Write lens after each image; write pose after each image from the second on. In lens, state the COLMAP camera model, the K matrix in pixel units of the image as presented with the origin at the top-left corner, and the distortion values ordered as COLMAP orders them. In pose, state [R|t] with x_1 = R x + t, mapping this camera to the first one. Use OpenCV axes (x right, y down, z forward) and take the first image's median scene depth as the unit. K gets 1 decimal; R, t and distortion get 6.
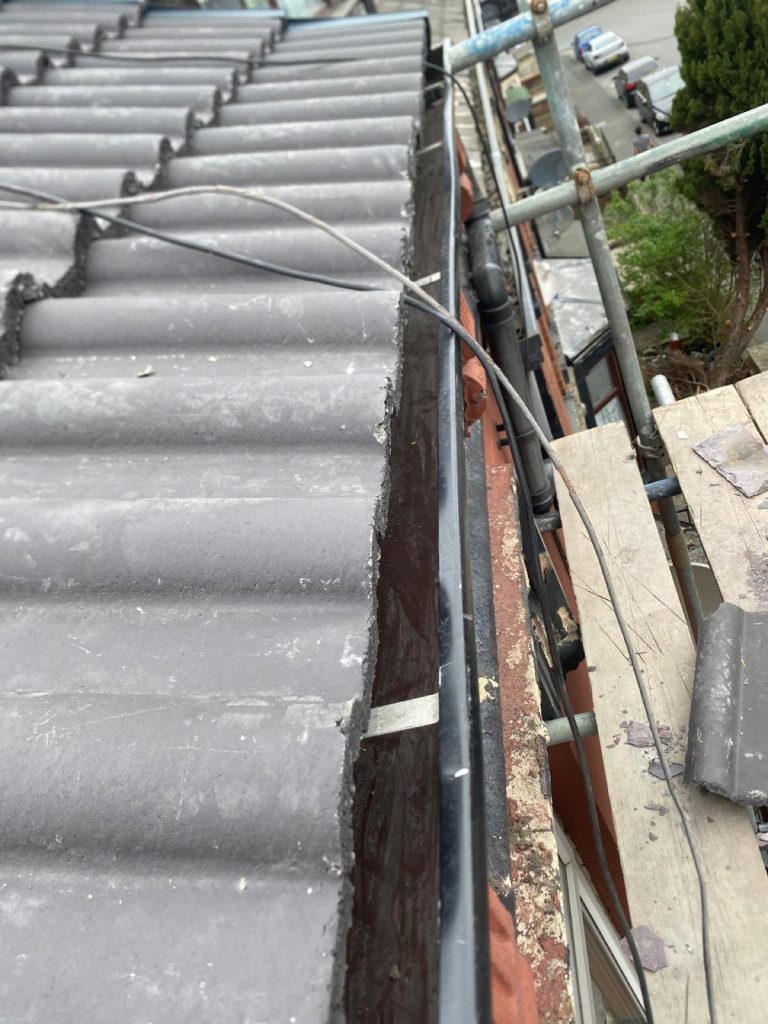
lens RADIAL K [[778.7, 0, 379.2], [0, 778.7, 512.1], [0, 0, 1]] dist [0.028693, -0.035320]
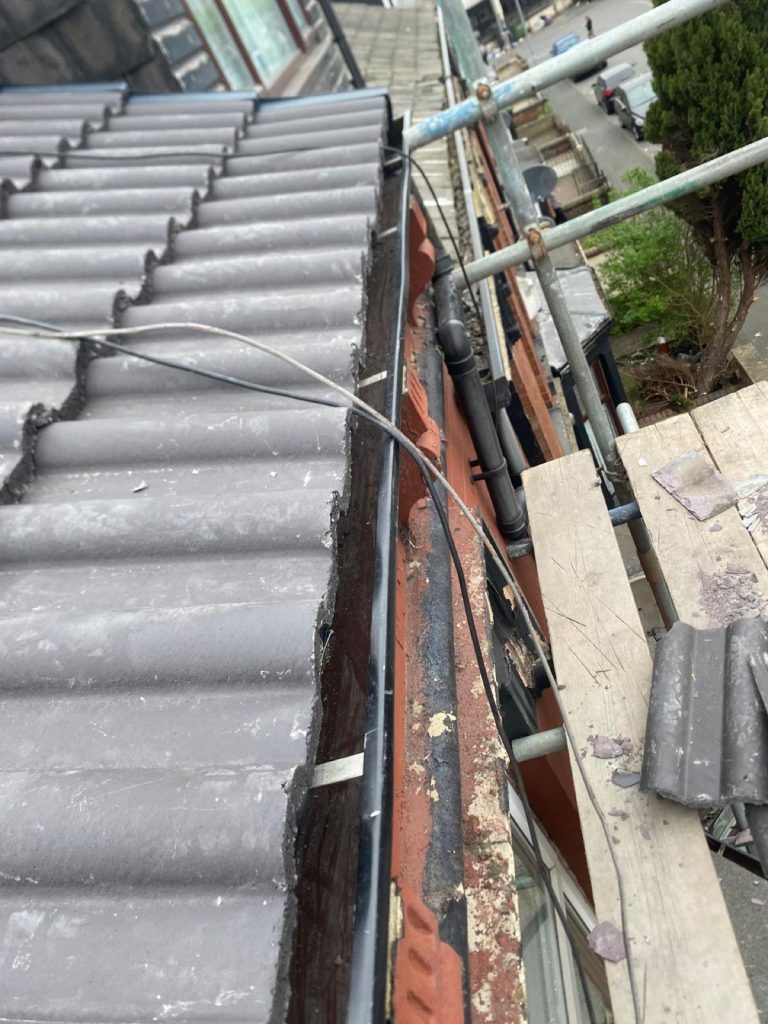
lens RADIAL K [[763.3, 0, 391.2], [0, 763.3, 516.2], [0, 0, 1]] dist [0.033905, -0.044406]
pose [[0.998875, -0.042352, 0.021313, 0.063618], [0.042697, 0.998959, -0.016038, -0.090468], [-0.020611, 0.016929, 0.999644, -0.199095]]
